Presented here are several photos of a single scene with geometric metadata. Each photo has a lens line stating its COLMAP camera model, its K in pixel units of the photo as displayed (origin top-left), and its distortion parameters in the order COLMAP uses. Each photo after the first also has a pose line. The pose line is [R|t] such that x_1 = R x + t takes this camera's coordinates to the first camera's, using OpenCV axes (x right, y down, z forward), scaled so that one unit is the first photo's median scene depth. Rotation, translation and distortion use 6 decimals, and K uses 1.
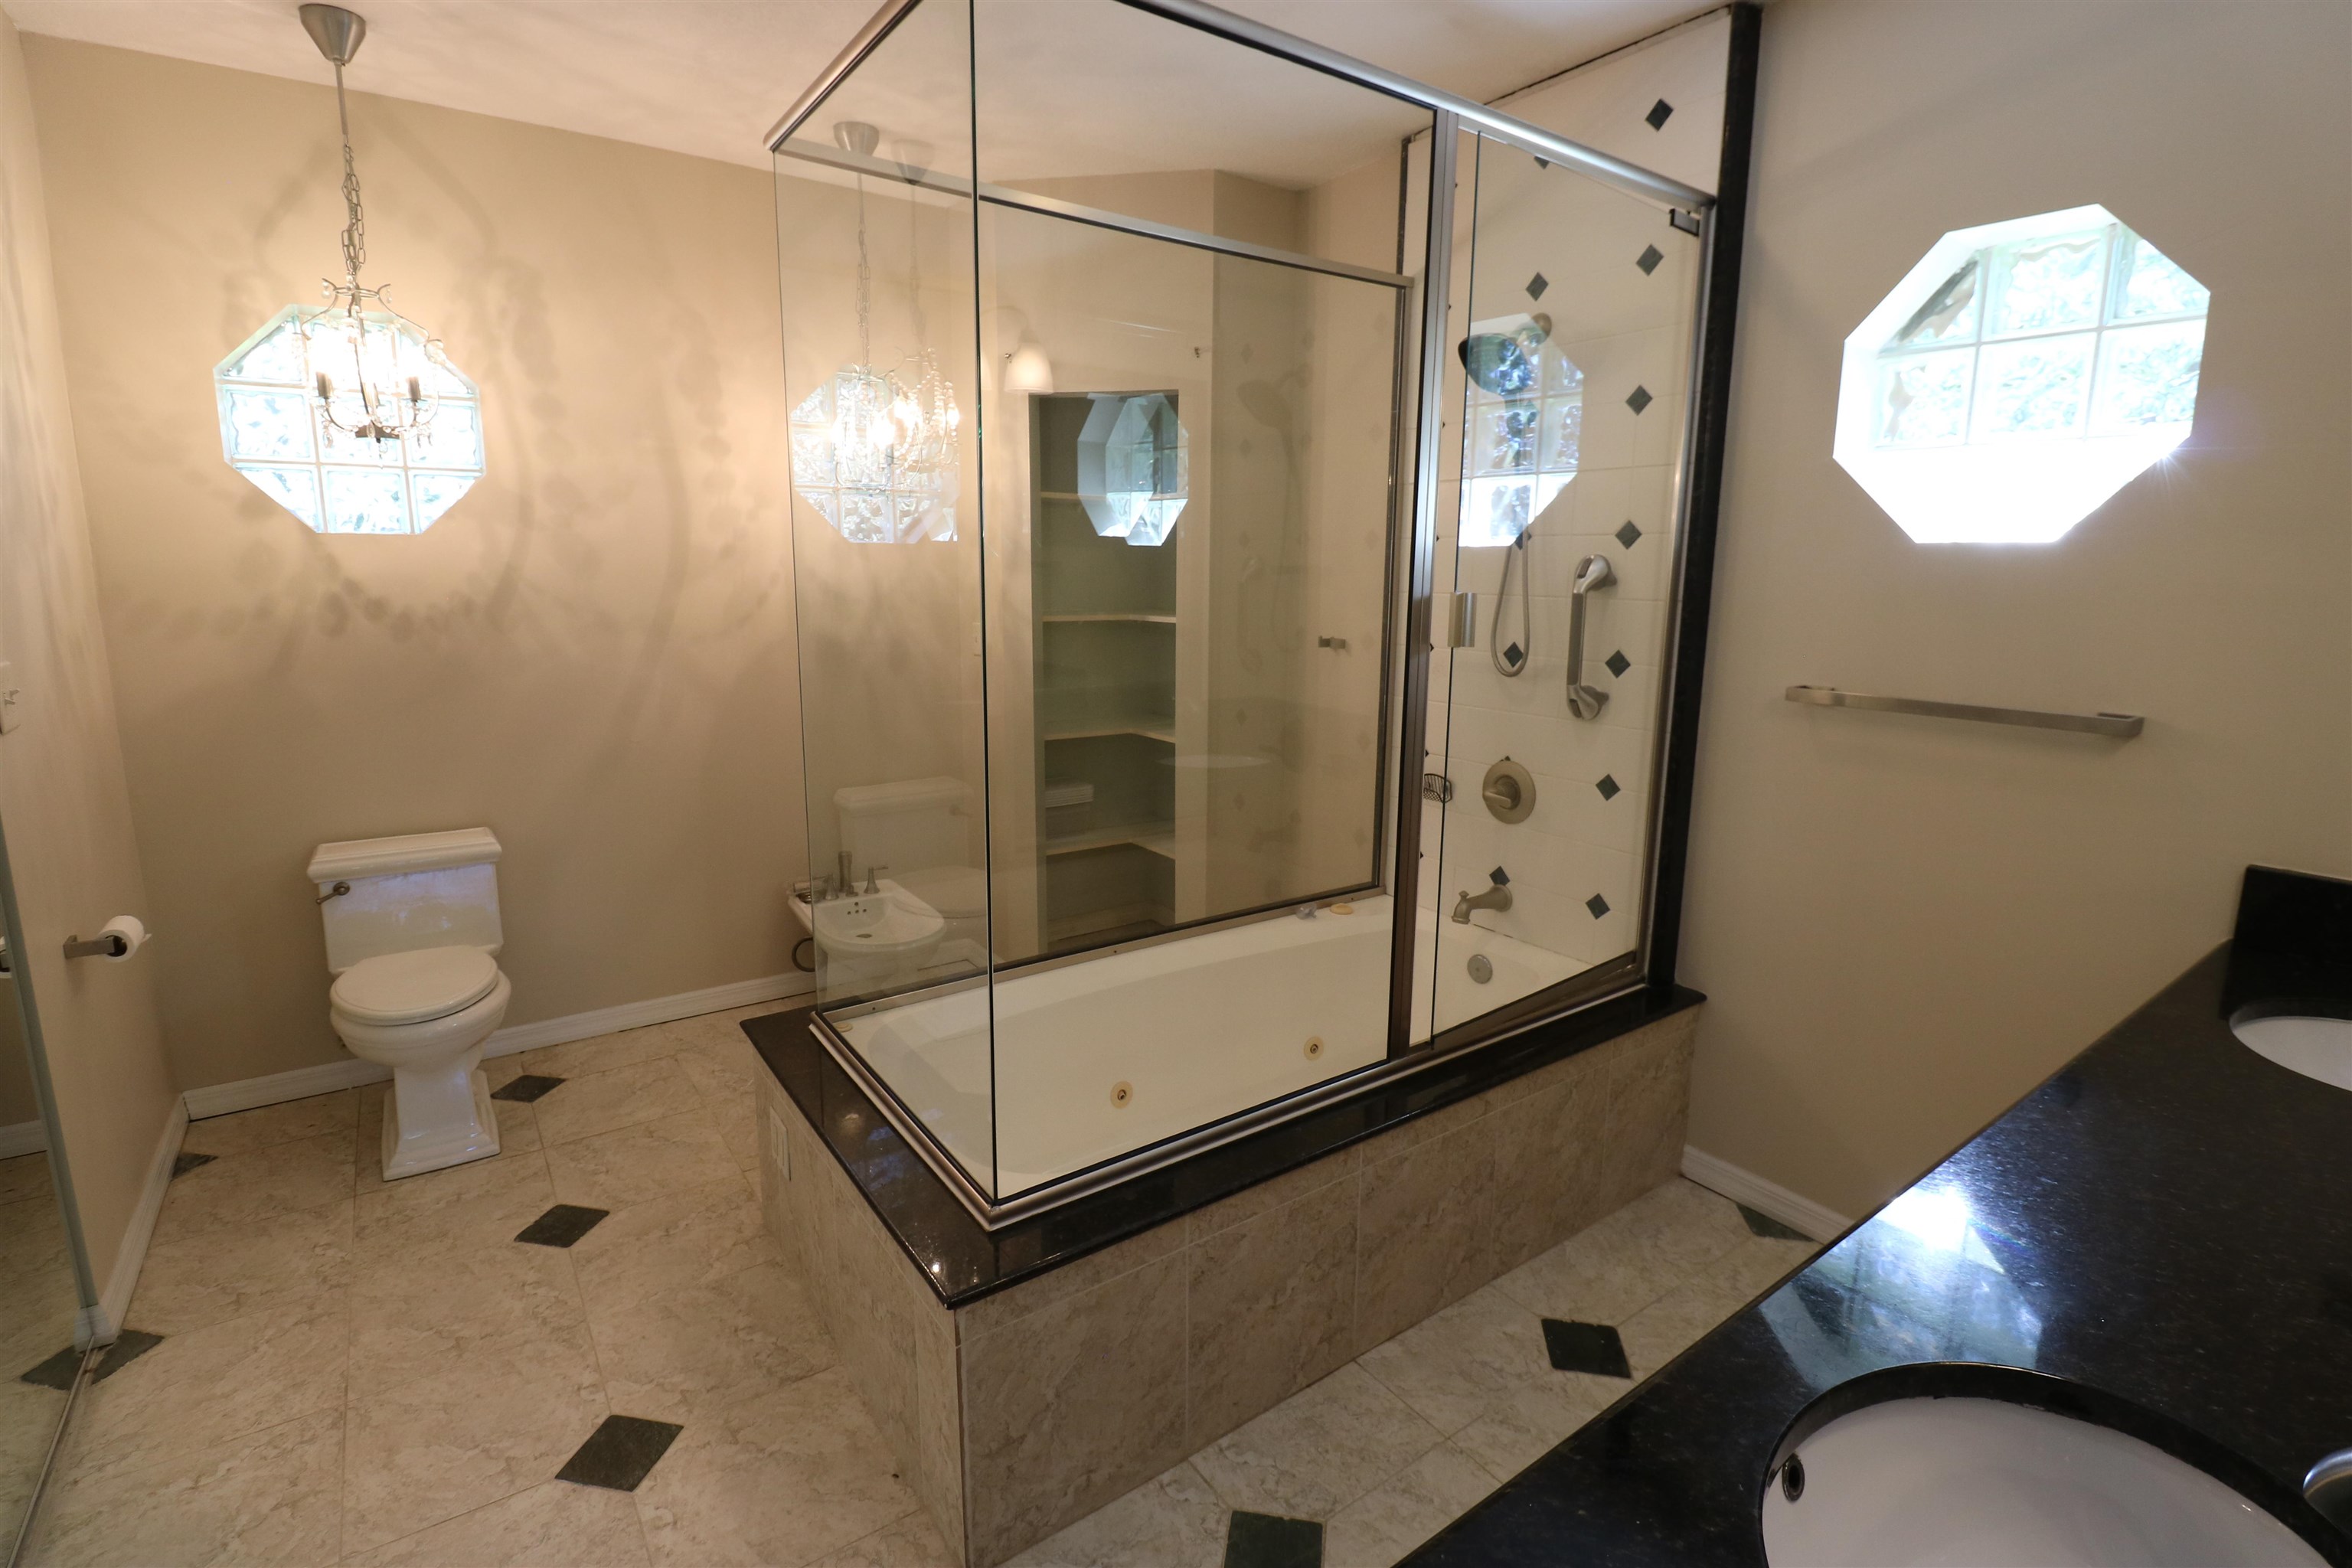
lens RADIAL K [[1093.5, 0, 1178.4], [0, 1093.5, 770.2], [0, 0, 1]] dist [0.002058, -0.014043]
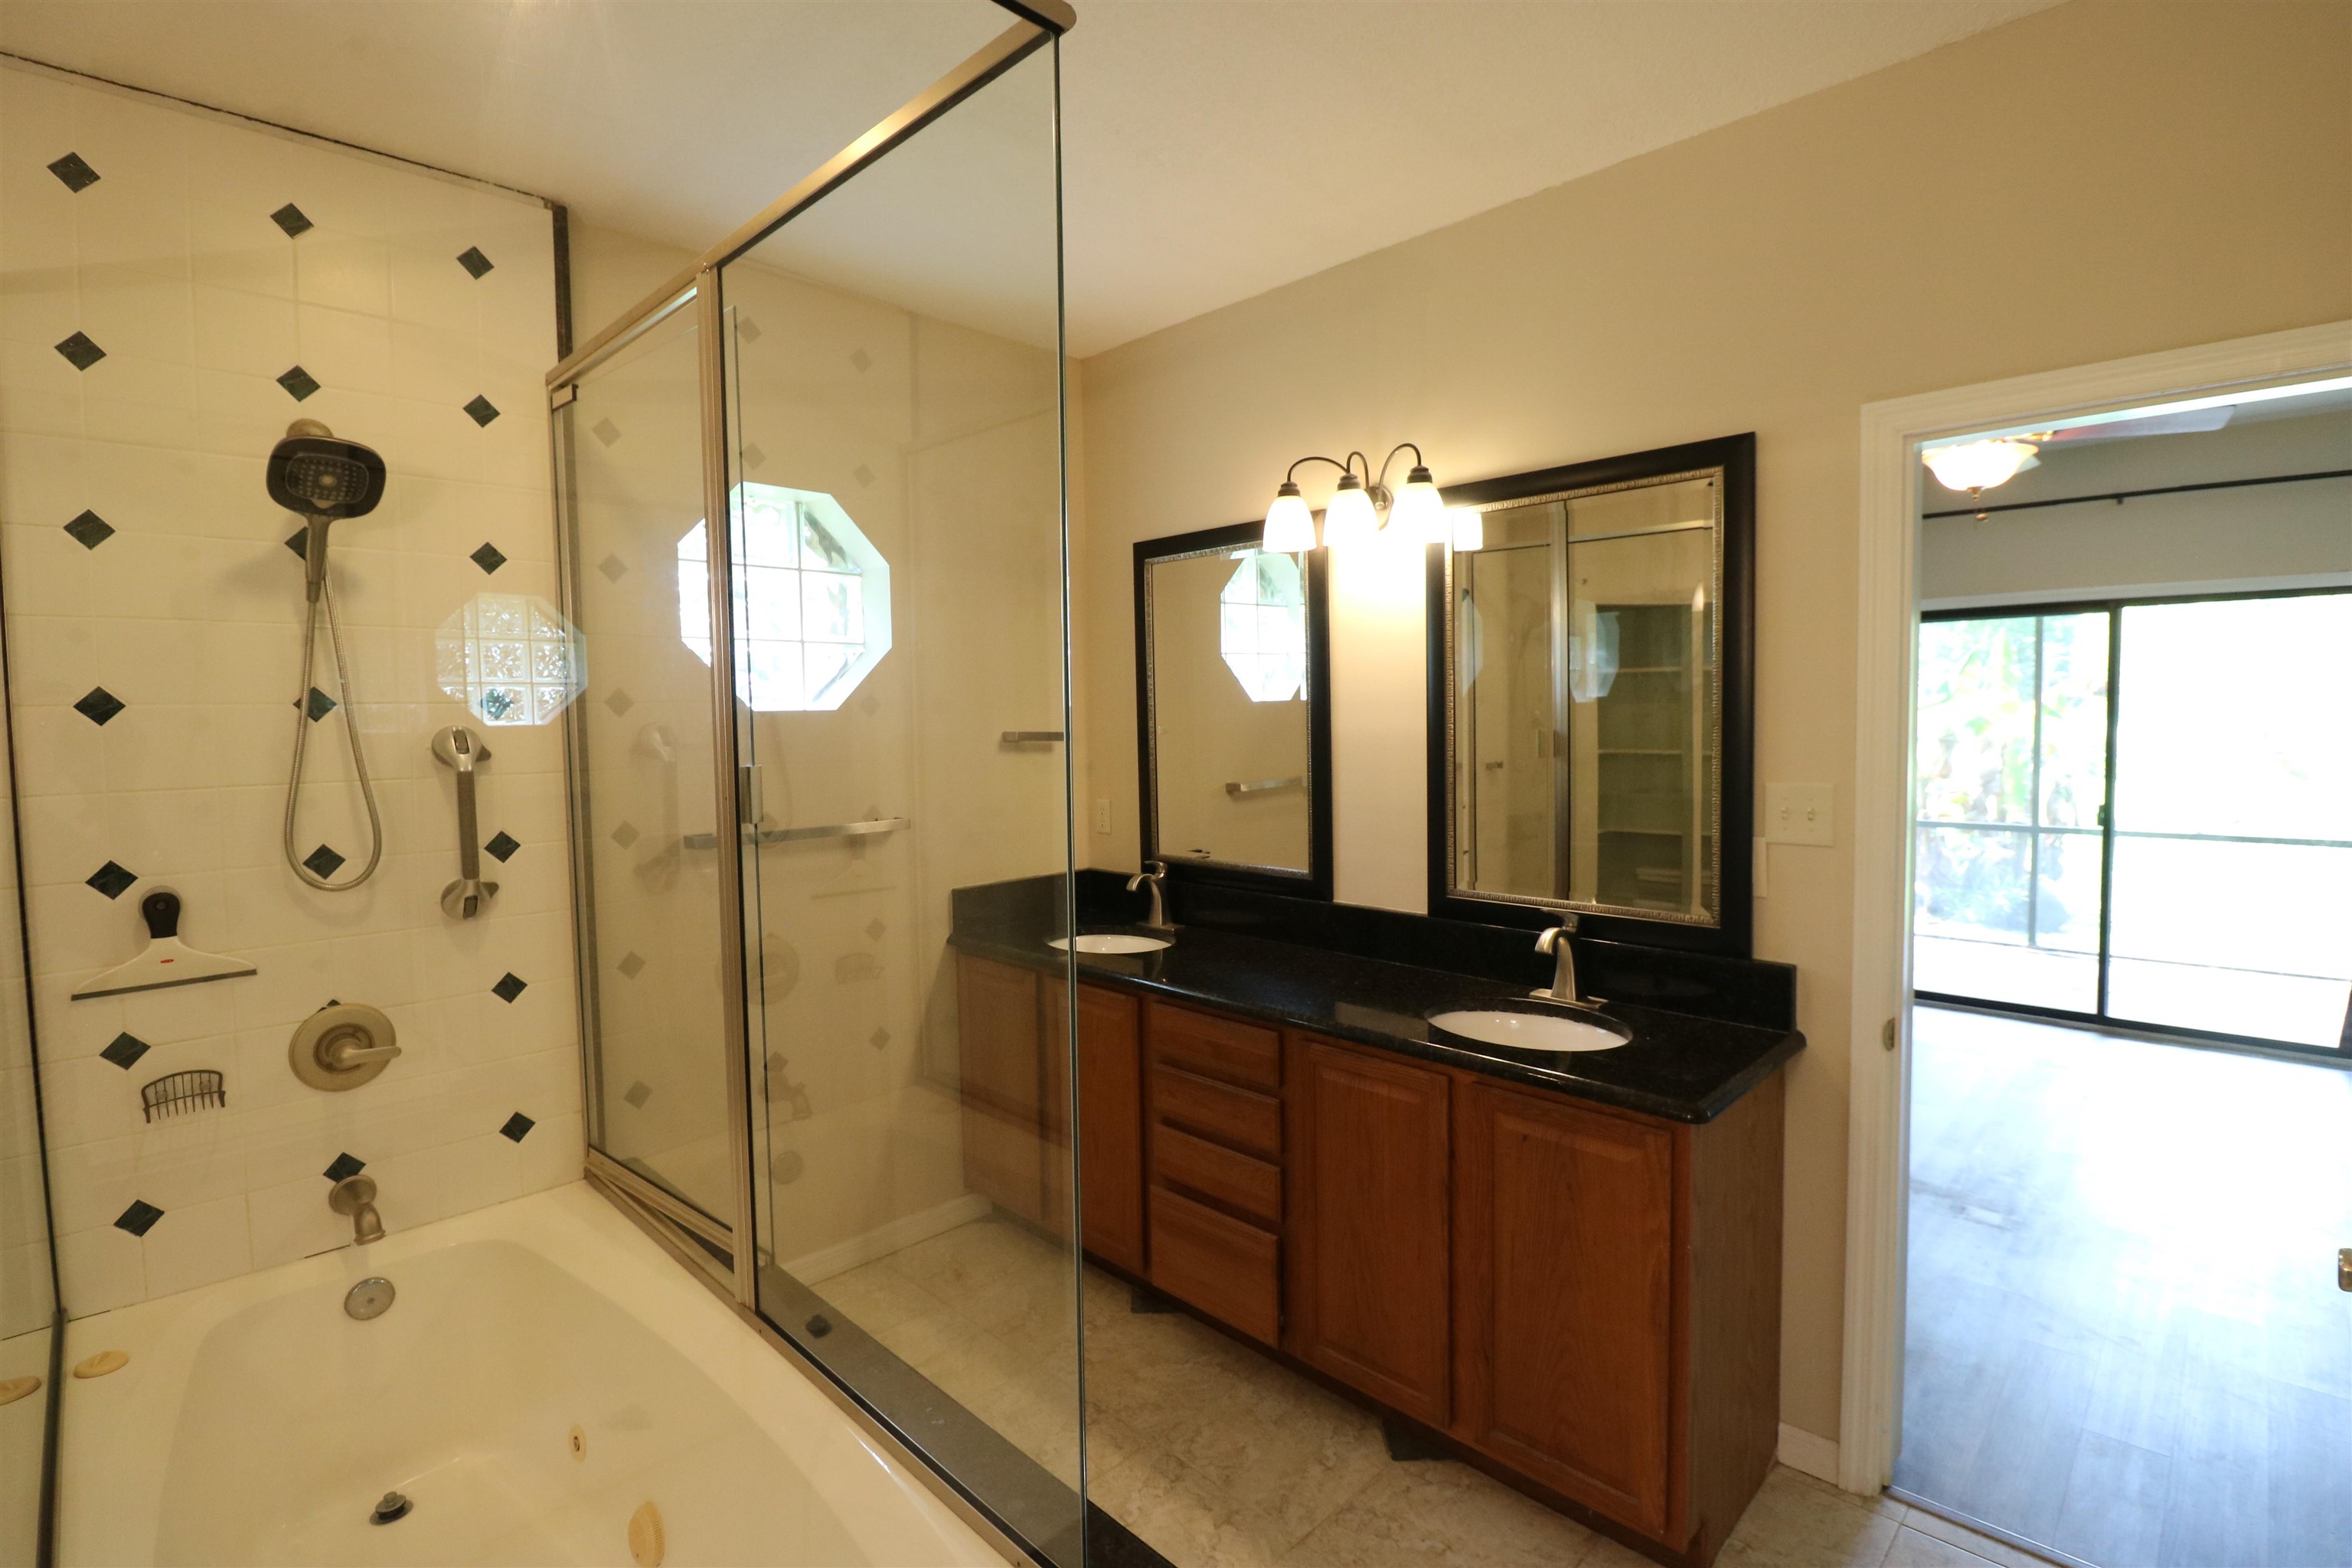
lens RADIAL K [[1093.5, 0, 1178.4], [0, 1093.5, 770.2], [0, 0, 1]] dist [0.002058, -0.014043]
pose [[-0.166928, -0.060733, 0.984097, -0.548190], [0.197793, 0.975749, 0.093768, -0.131179], [-0.965926, 0.210300, -0.150867, 0.587946]]
